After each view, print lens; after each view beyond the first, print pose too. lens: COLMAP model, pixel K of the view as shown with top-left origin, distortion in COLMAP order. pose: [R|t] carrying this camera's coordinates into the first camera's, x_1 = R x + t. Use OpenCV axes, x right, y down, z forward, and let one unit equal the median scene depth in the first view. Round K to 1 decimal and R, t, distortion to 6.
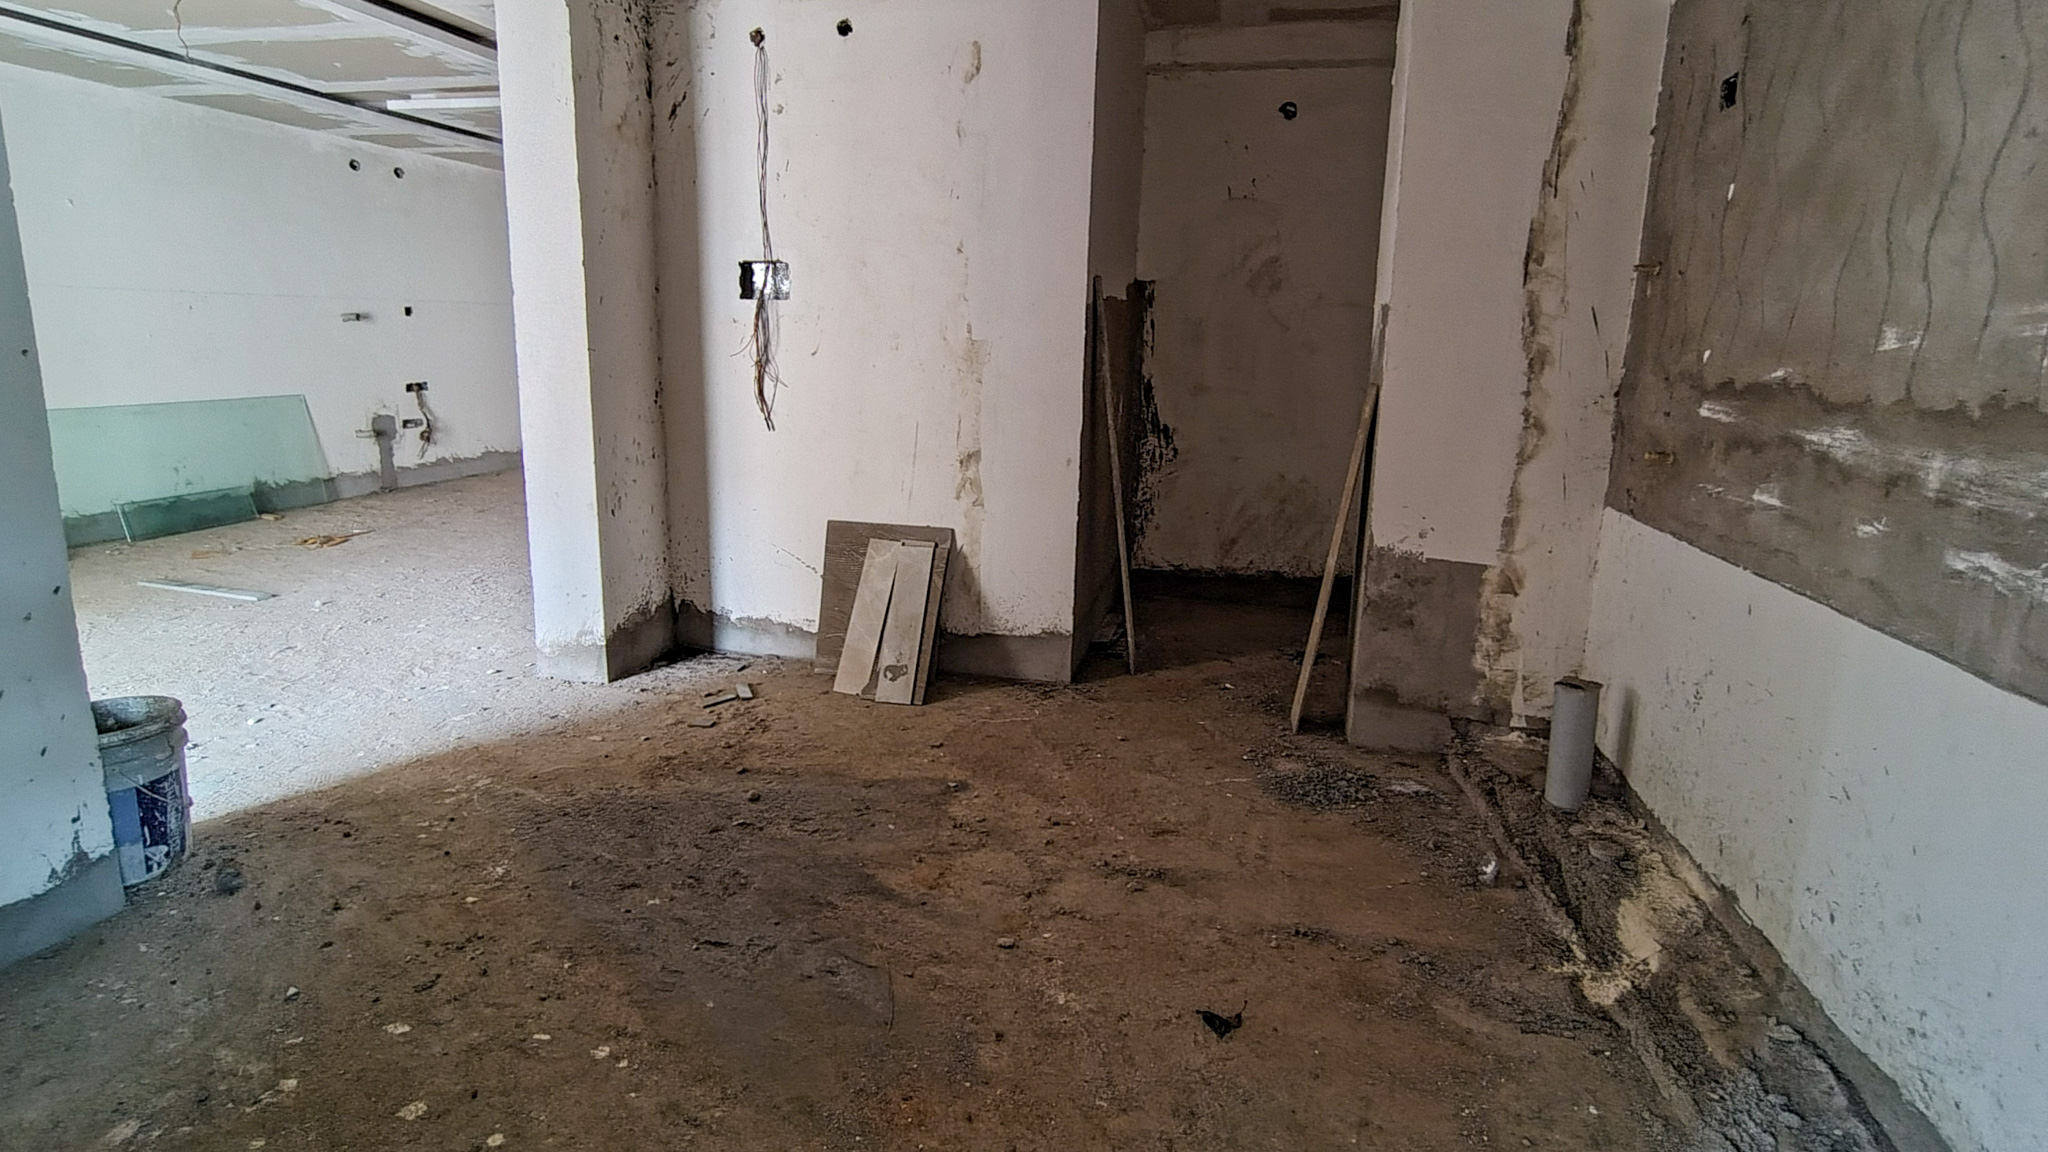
lens RADIAL K [[1013.1, 0, 1020.0], [0, 1013.1, 532.1], [0, 0, 1]] dist [-0.012798, 0.006193]
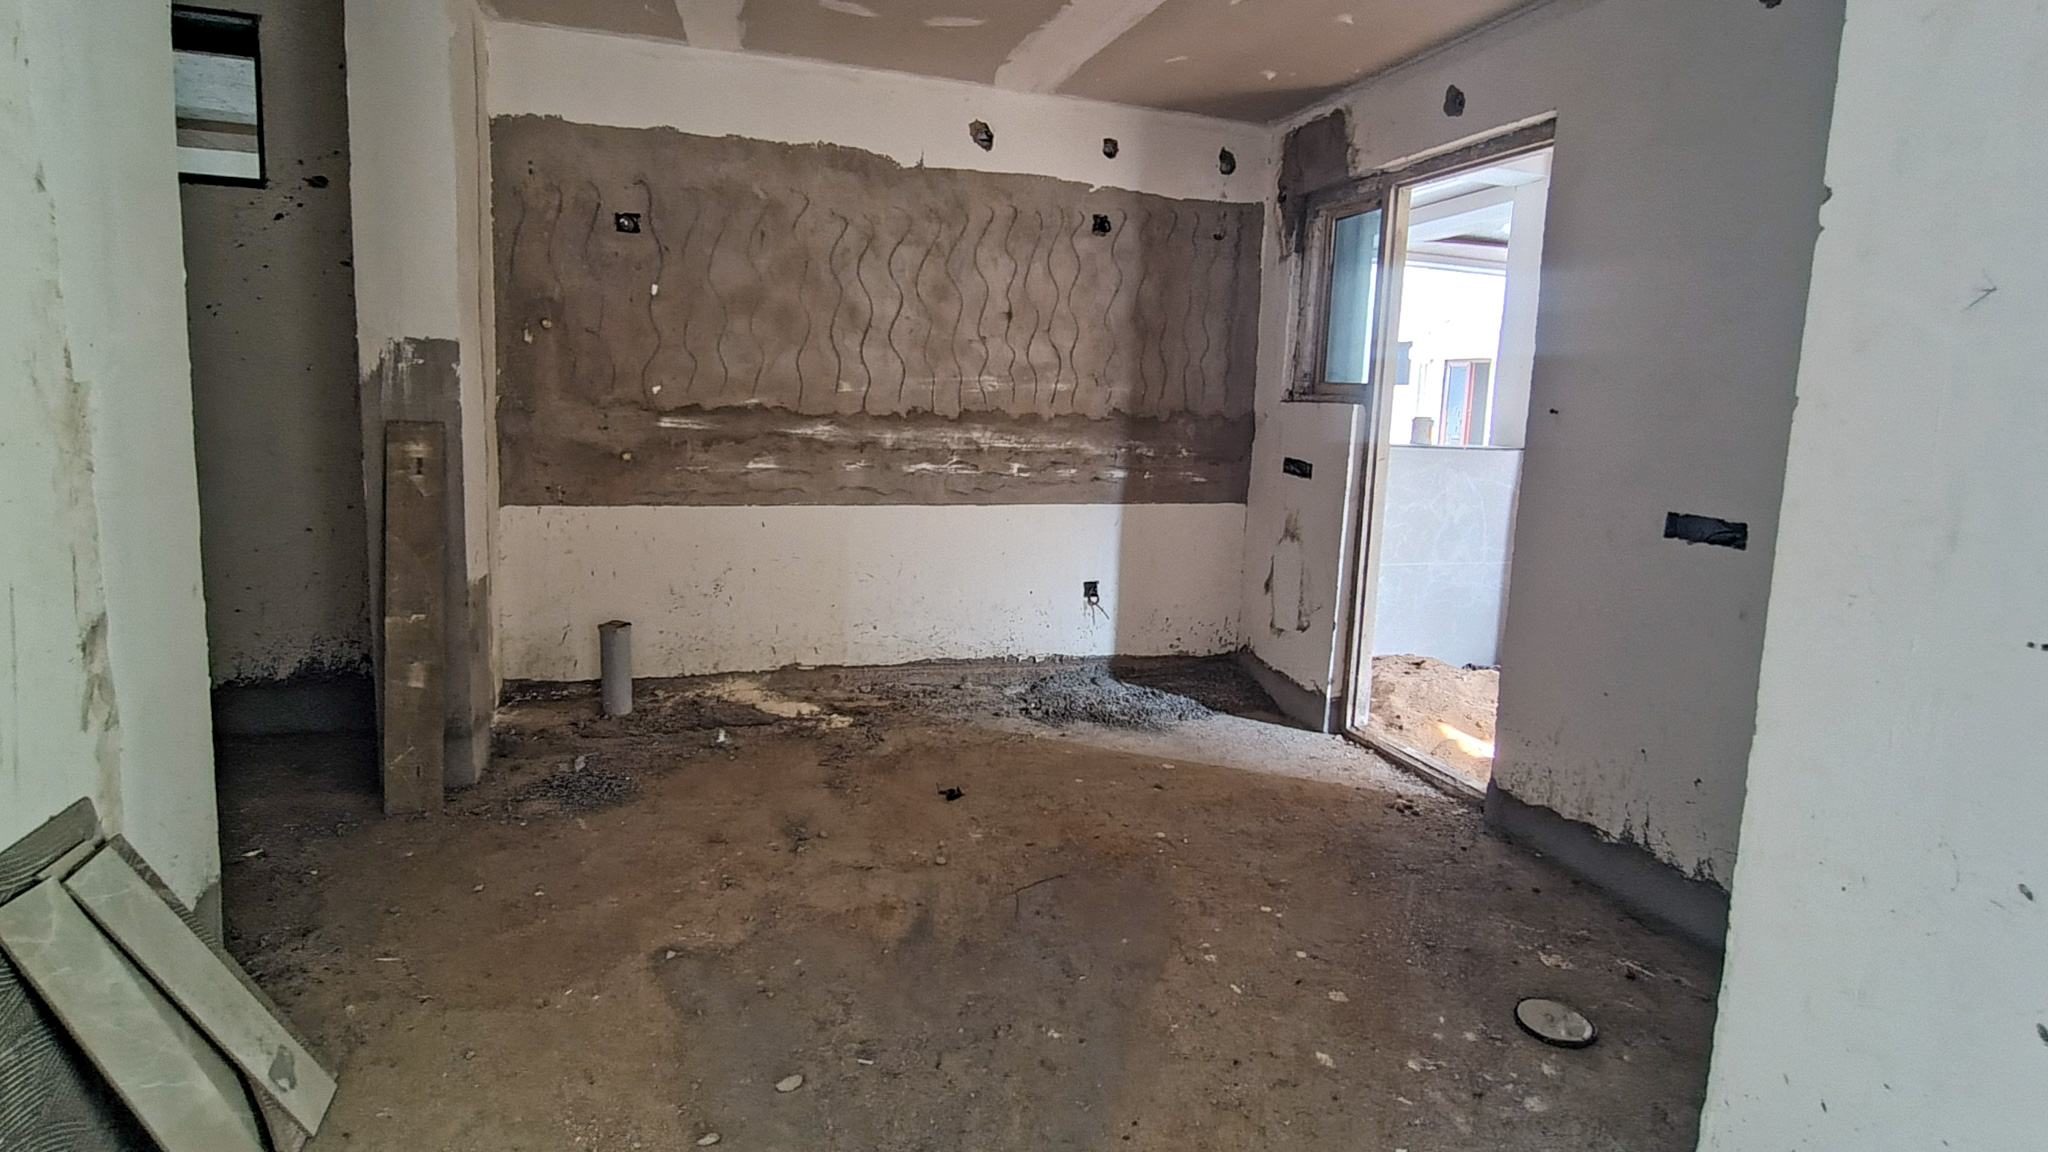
lens RADIAL K [[1013.1, 0, 1020.0], [0, 1013.1, 532.1], [0, 0, 1]] dist [-0.012798, 0.006193]
pose [[-0.505392, -0.154307, 0.848981, -1.185994], [0.117393, 0.962438, 0.244811, -0.330358], [-0.854867, 0.223390, -0.468293, 1.532137]]
